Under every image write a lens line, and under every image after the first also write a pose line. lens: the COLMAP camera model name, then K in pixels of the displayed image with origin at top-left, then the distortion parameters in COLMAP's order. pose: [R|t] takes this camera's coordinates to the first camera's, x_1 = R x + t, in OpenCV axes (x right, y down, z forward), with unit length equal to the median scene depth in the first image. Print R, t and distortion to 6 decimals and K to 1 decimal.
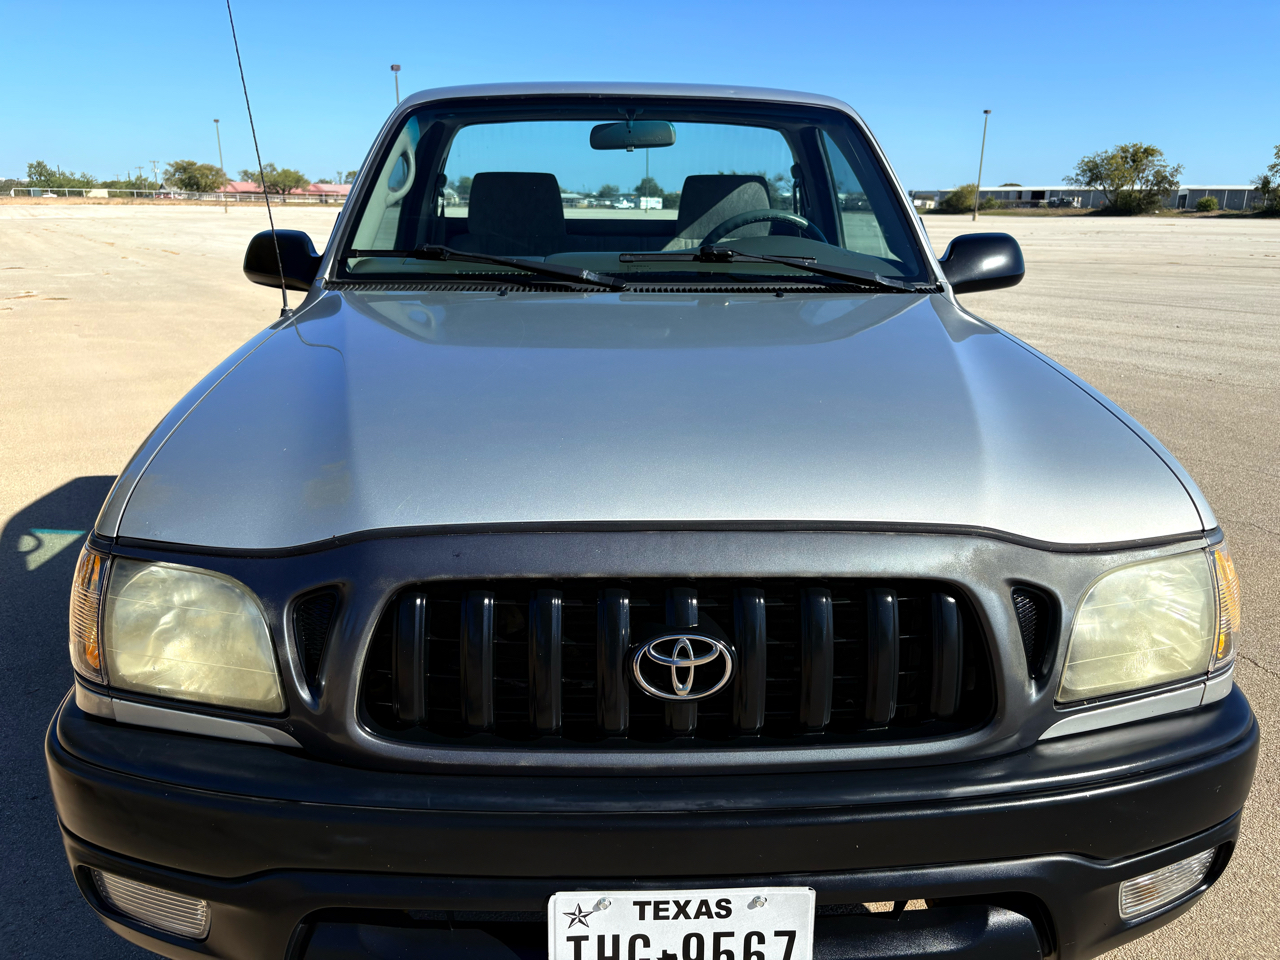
lens RADIAL K [[969.8, 0, 638.6], [0, 969.8, 485.1], [0, 0, 1]] dist [0.041097, -0.051146]
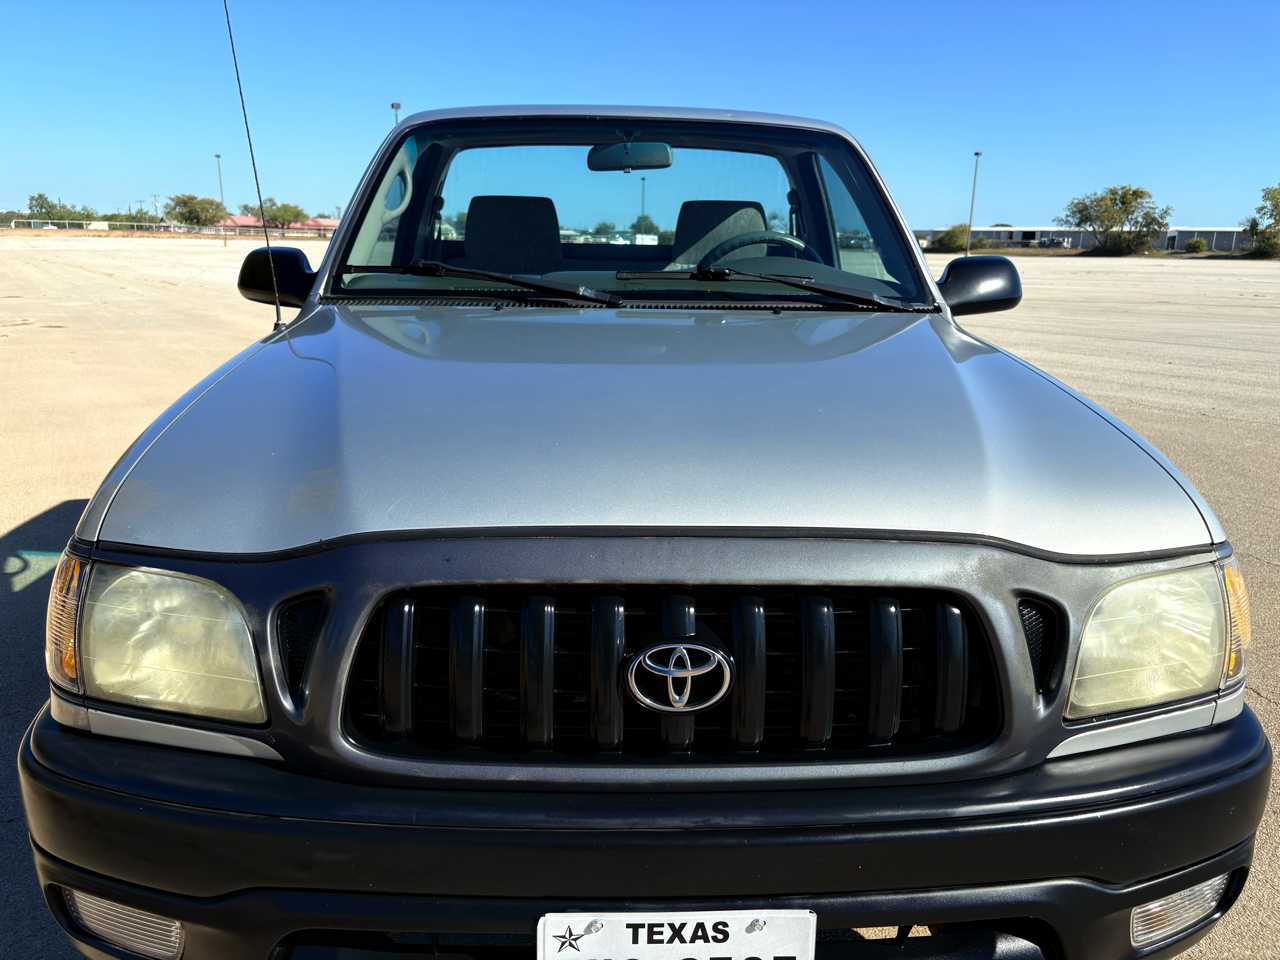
lens RADIAL K [[969.8, 0, 635.9], [0, 969.8, 482.7], [0, 0, 1]] dist [0.041097, -0.051146]
pose [[0.999966, 0.007423, 0.003535, -0.002491], [-0.007285, 0.999272, -0.037462, 0.027658], [-0.003811, 0.037435, 0.999292, 0.024743]]
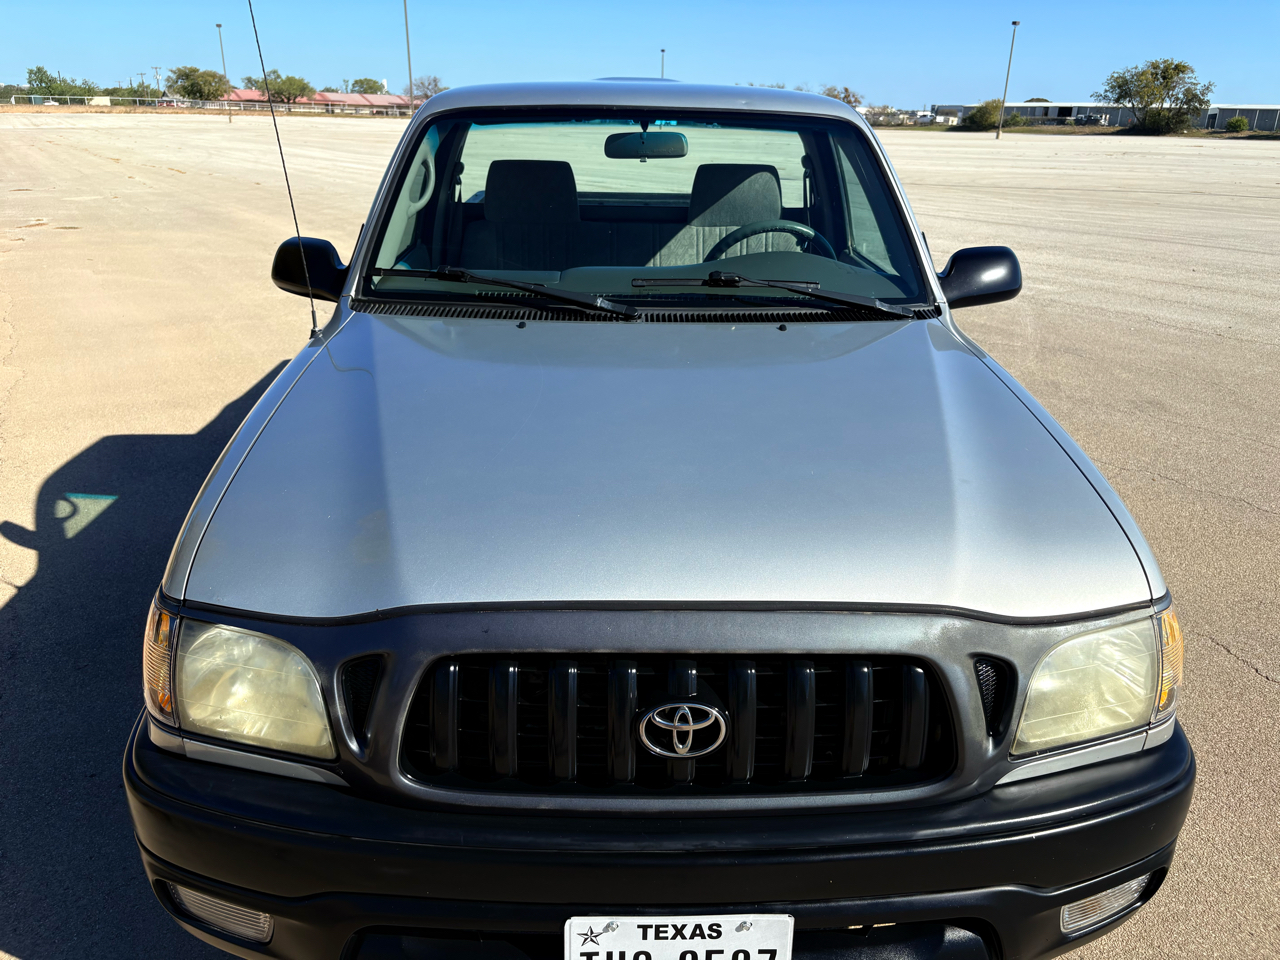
lens RADIAL K [[969.8, 0, 643.8], [0, 969.8, 483.1], [0, 0, 1]] dist [0.041097, -0.051146]
pose [[0.999919, 0.011580, -0.005188, 0.001838], [-0.011142, 0.996909, 0.077765, -0.176214], [0.006072, -0.077701, 0.996958, -0.112134]]
